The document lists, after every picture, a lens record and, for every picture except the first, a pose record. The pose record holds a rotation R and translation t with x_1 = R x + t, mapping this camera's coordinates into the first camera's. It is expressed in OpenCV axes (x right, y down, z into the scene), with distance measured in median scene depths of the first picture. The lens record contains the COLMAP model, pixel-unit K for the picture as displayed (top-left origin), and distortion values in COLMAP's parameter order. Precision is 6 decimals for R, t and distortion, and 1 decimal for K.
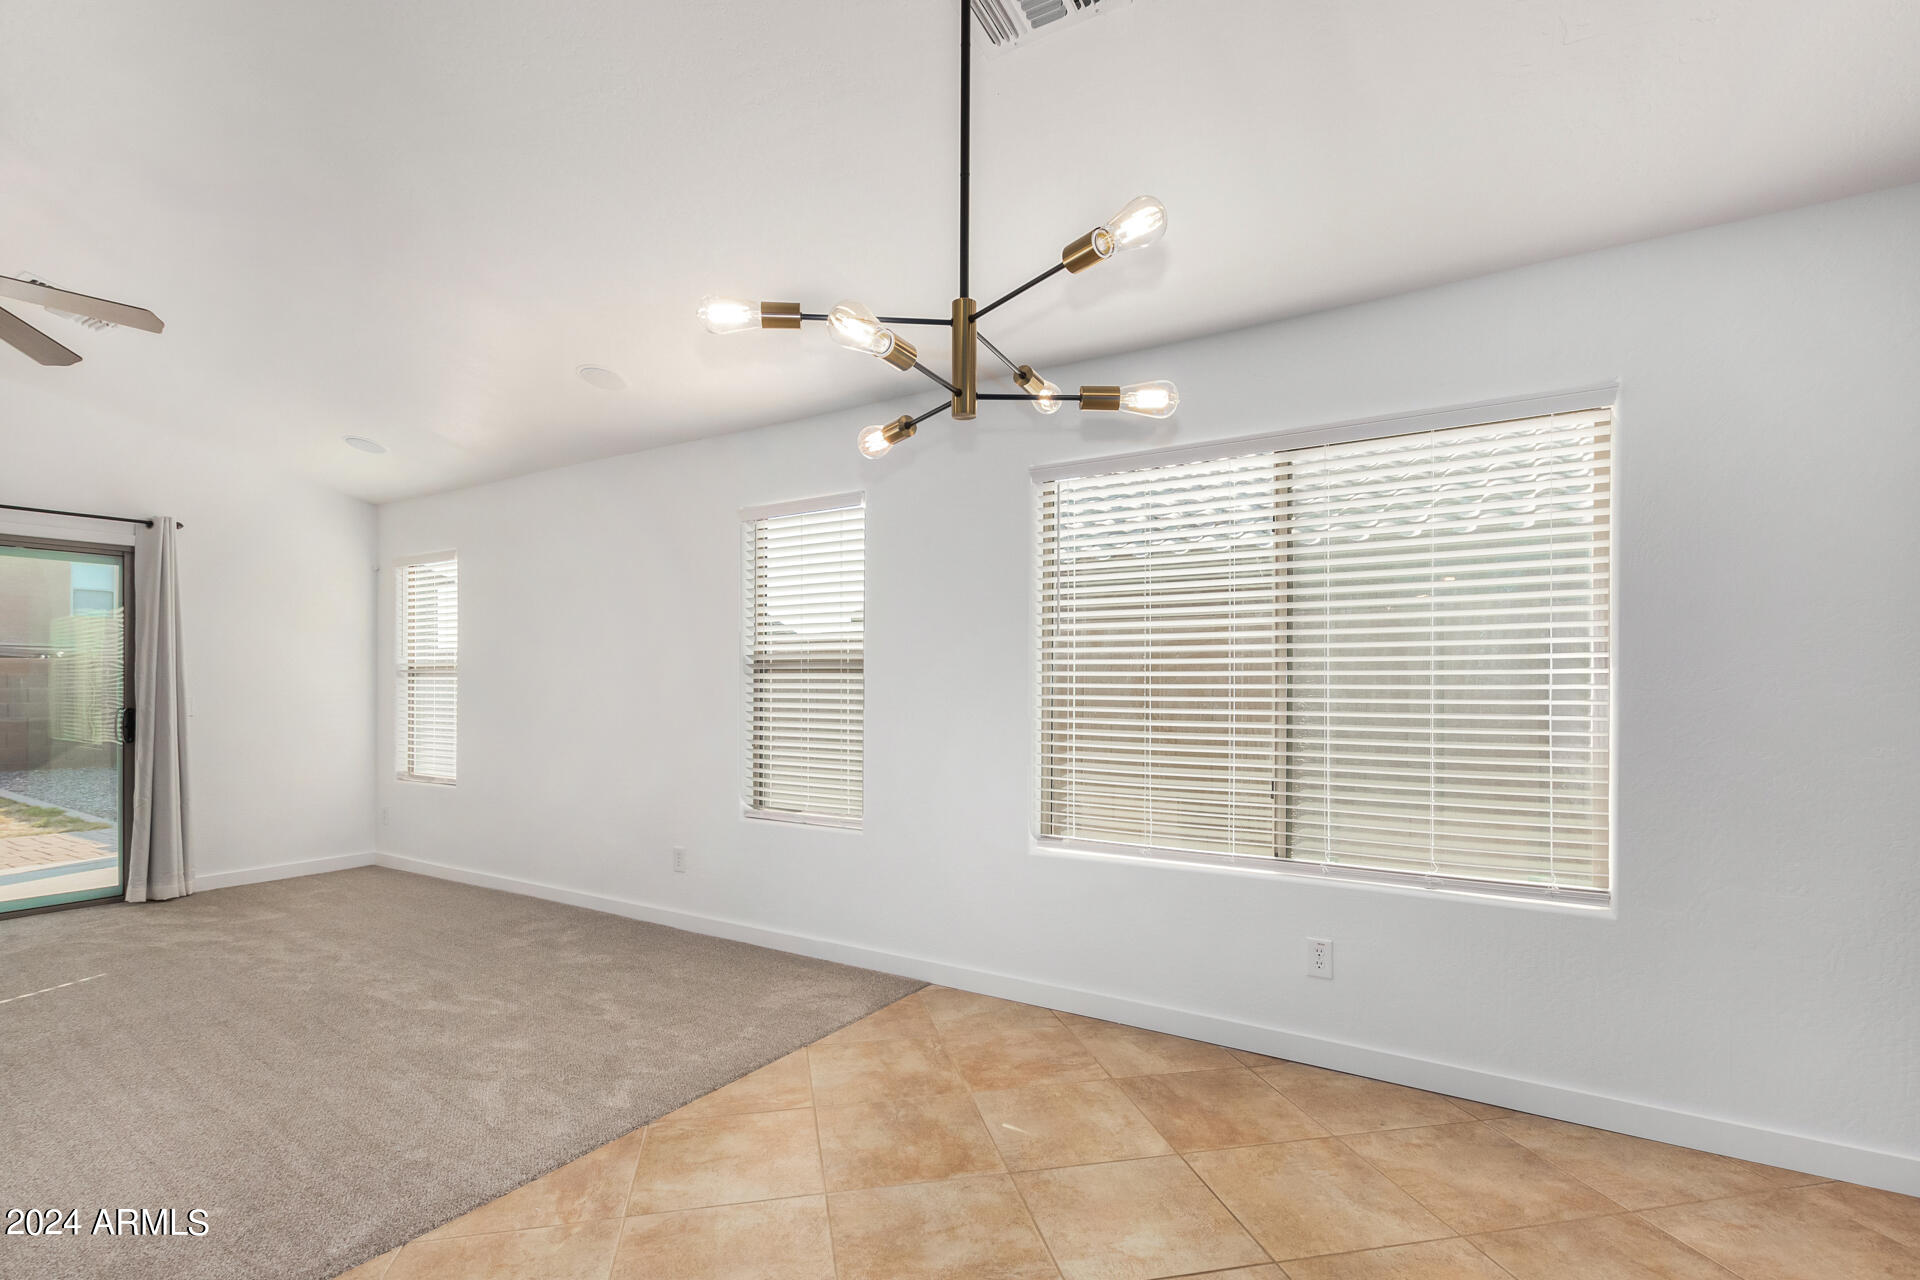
lens RADIAL K [[889.4, 0, 957.5], [0, 889.4, 684.7], [0, 0, 1]] dist [0.000147, -0.002246]
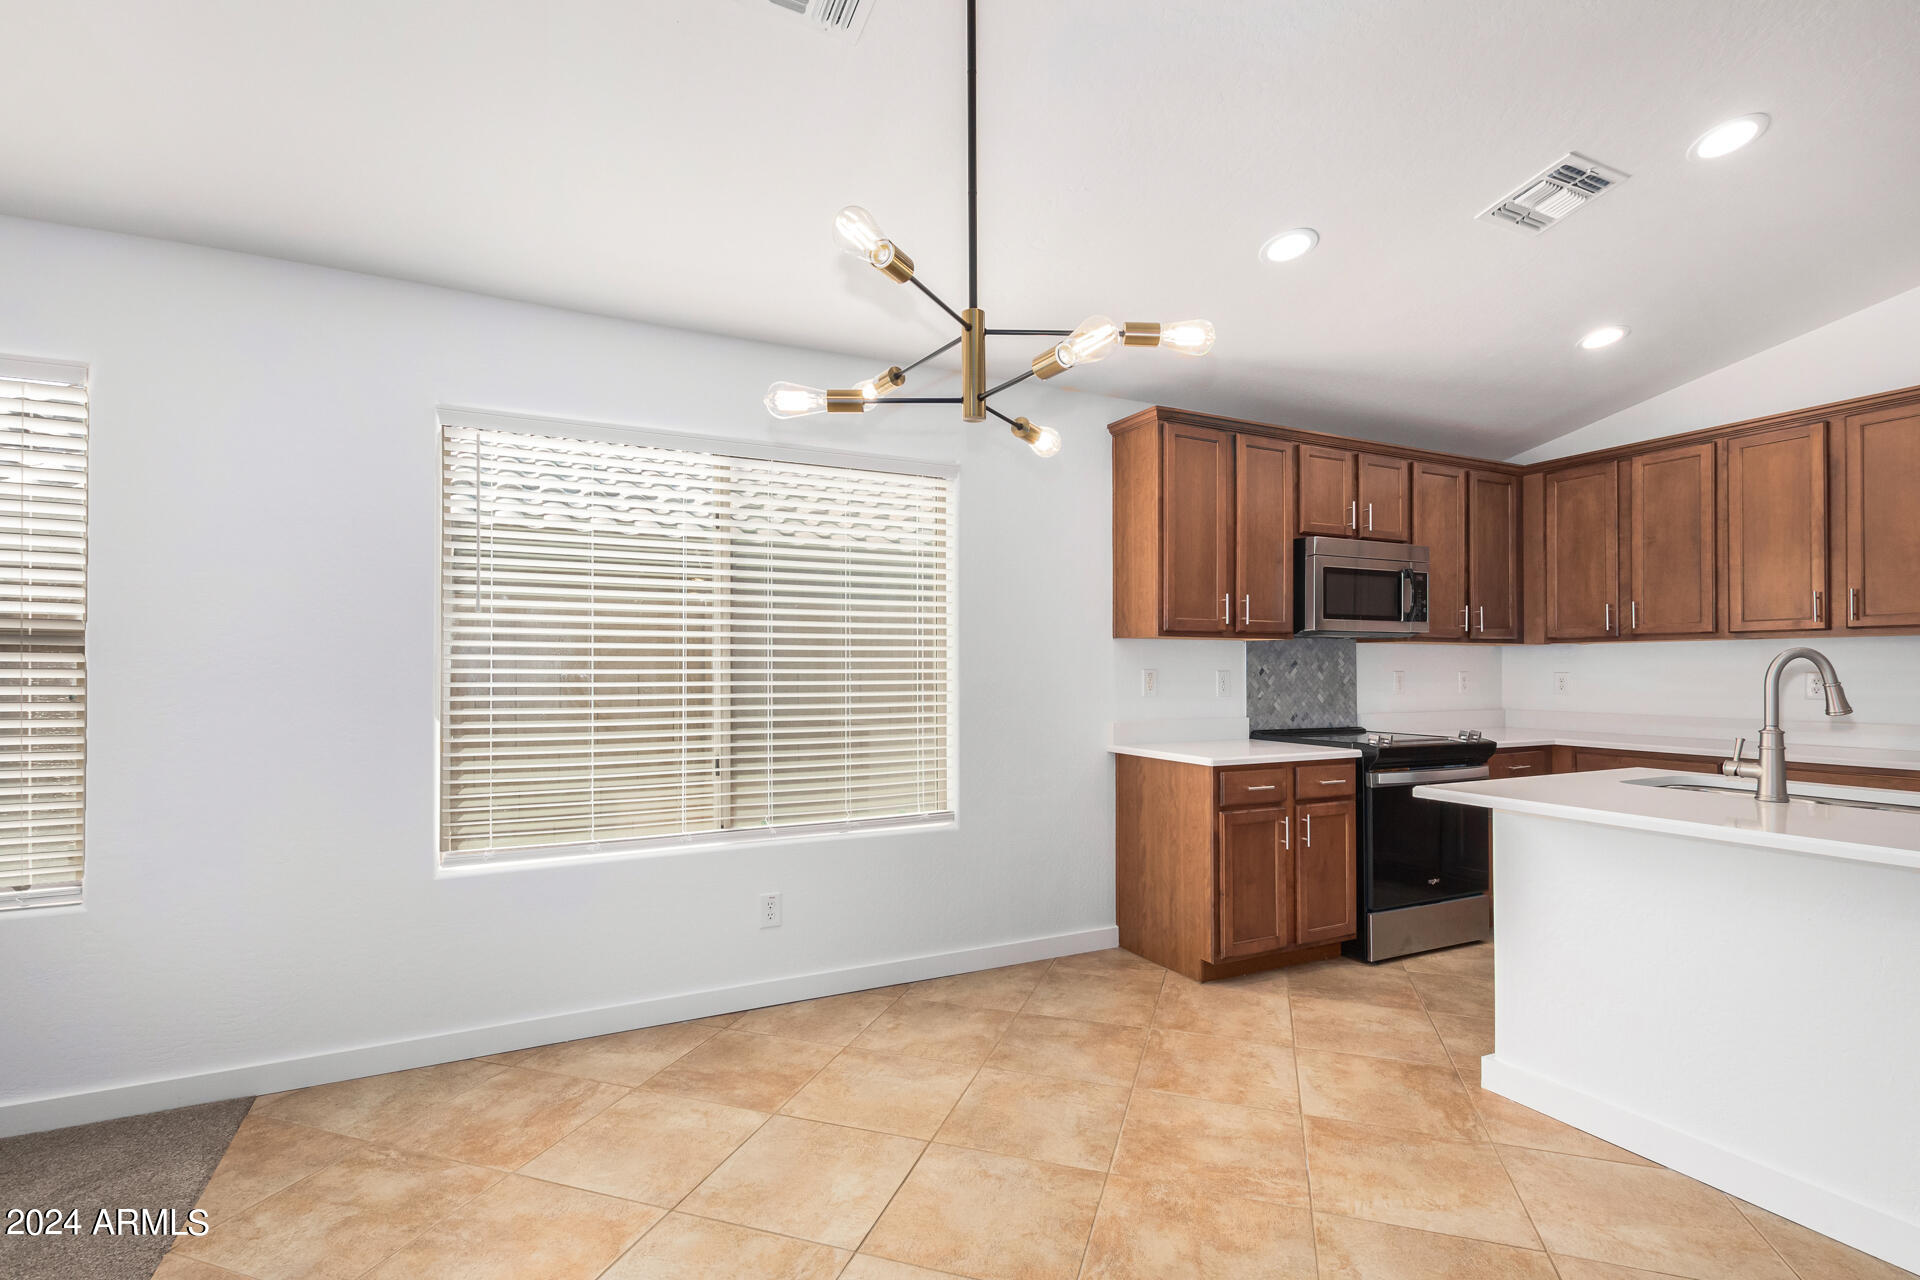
lens RADIAL K [[877.2, 0, 916.7], [0, 877.2, 666.1], [0, 0, 1]] dist [0.001834, -0.000303]
pose [[0.530564, 0.000819, 0.847645, -0.462721], [0.002564, 0.999993, -0.002571, -0.001206], [-0.847641, 0.003538, 0.530558, 0.255087]]
